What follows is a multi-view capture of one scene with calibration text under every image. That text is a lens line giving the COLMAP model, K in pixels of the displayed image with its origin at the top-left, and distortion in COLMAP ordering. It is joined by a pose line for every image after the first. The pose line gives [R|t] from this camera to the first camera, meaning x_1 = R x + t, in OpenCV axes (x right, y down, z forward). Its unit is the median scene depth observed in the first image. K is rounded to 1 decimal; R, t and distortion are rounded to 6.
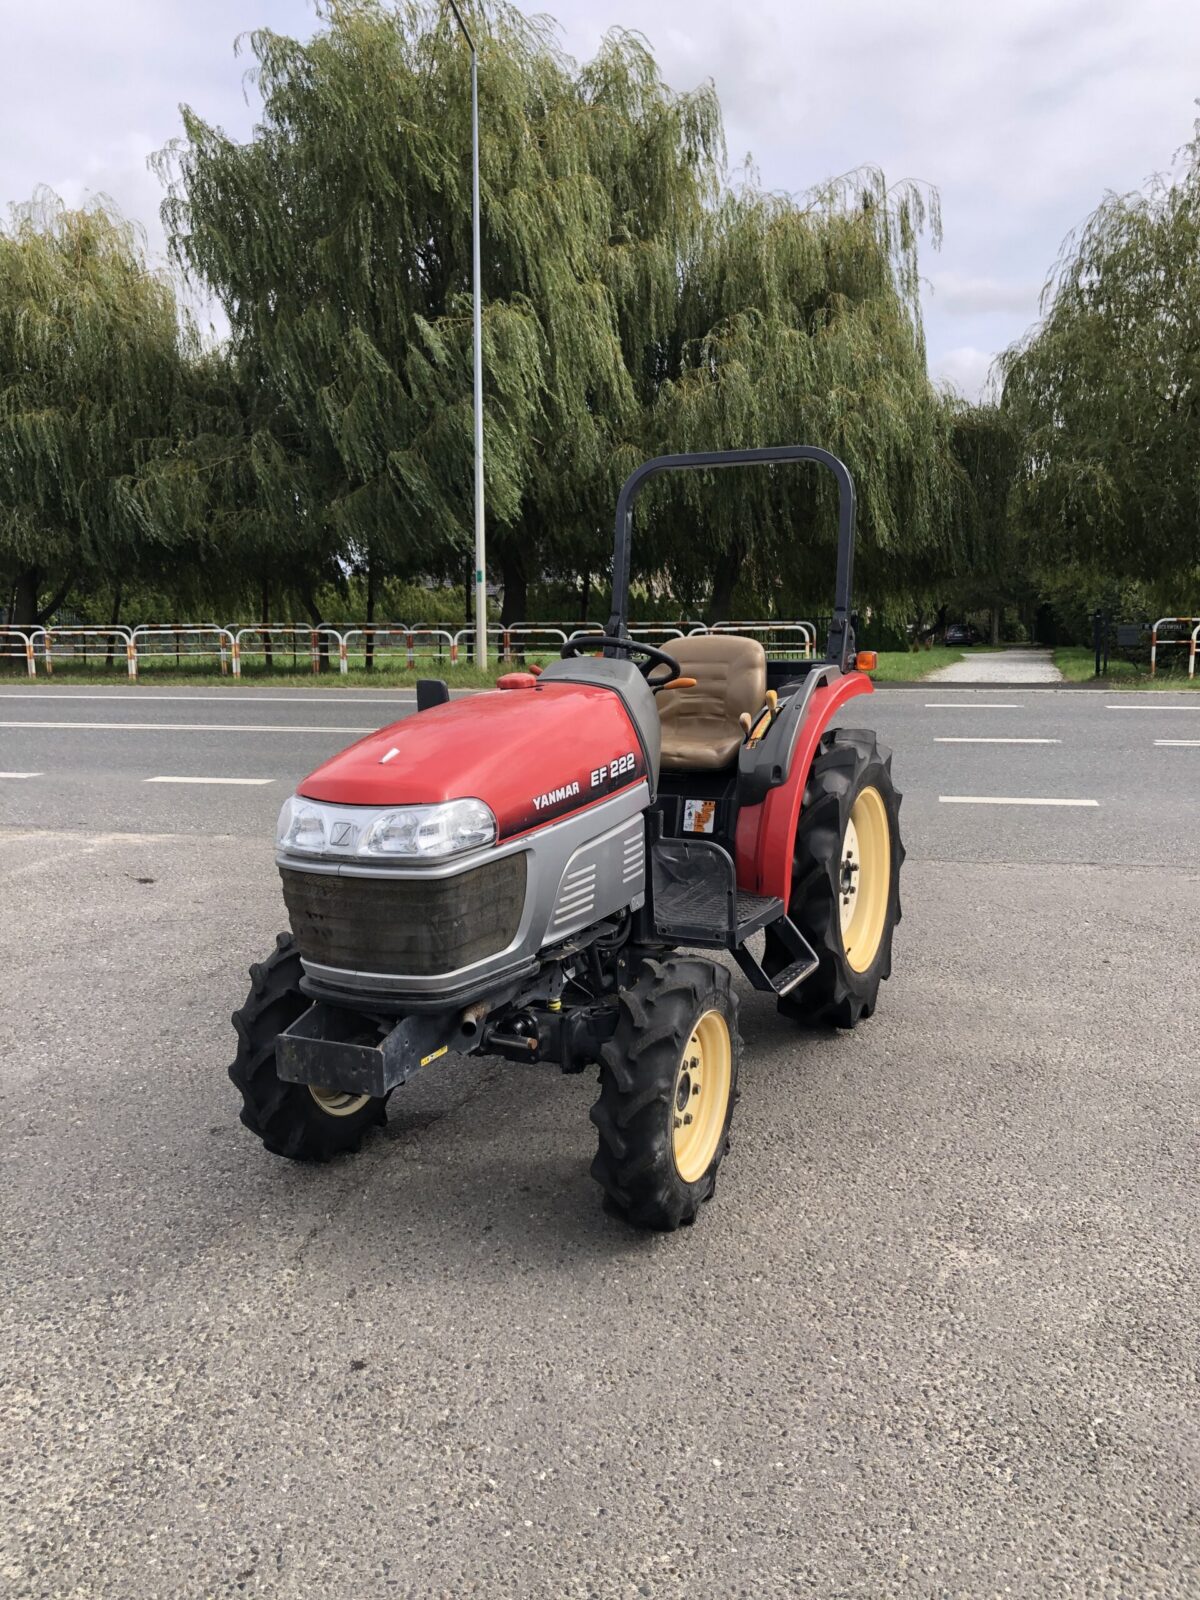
lens RADIAL K [[1283.8, 0, 600.0], [0, 1283.8, 800.0], [0, 0, 1]] dist [0.010959, 0.000518]
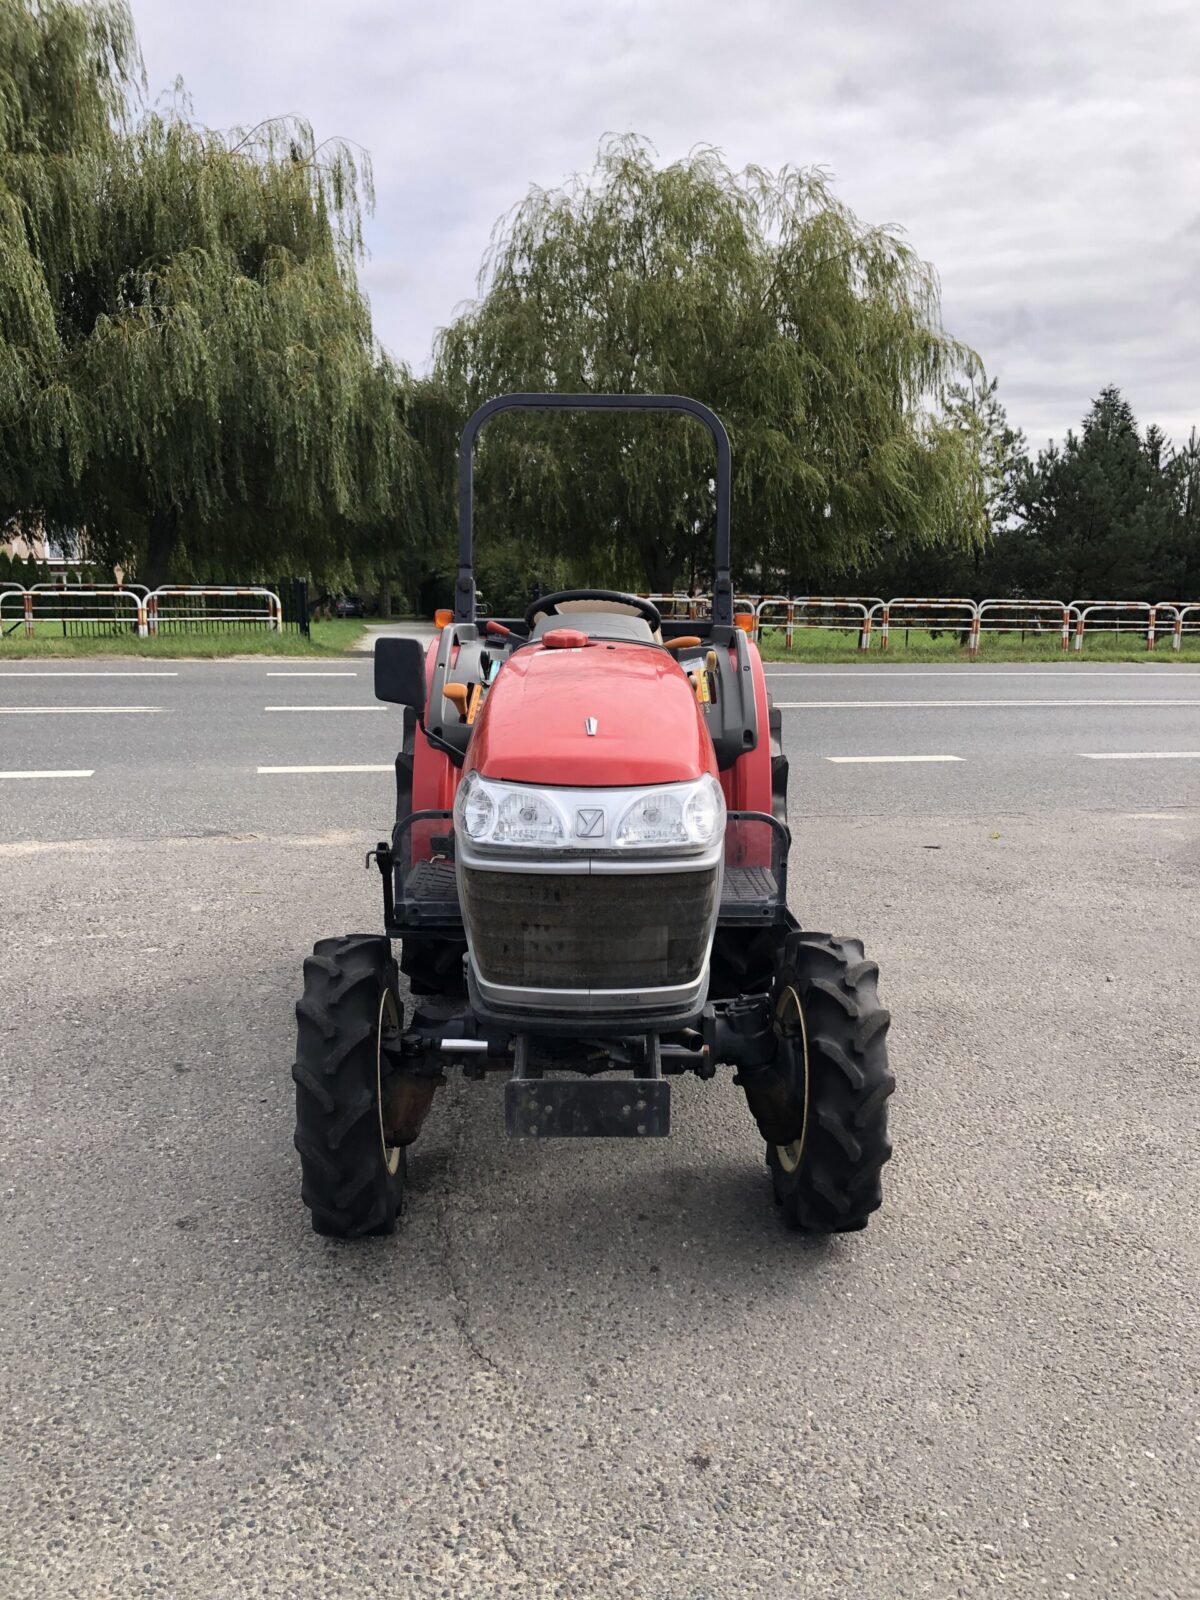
lens RADIAL K [[1295.1, 0, 595.7], [0, 1295.1, 787.9], [0, 0, 1]] dist [0.021832, -0.005409]
pose [[0.893402, -0.048508, 0.446631, -0.399821], [0.043108, 0.998823, 0.022252, -0.009899], [-0.447184, -0.000627, 0.894442, 0.187862]]
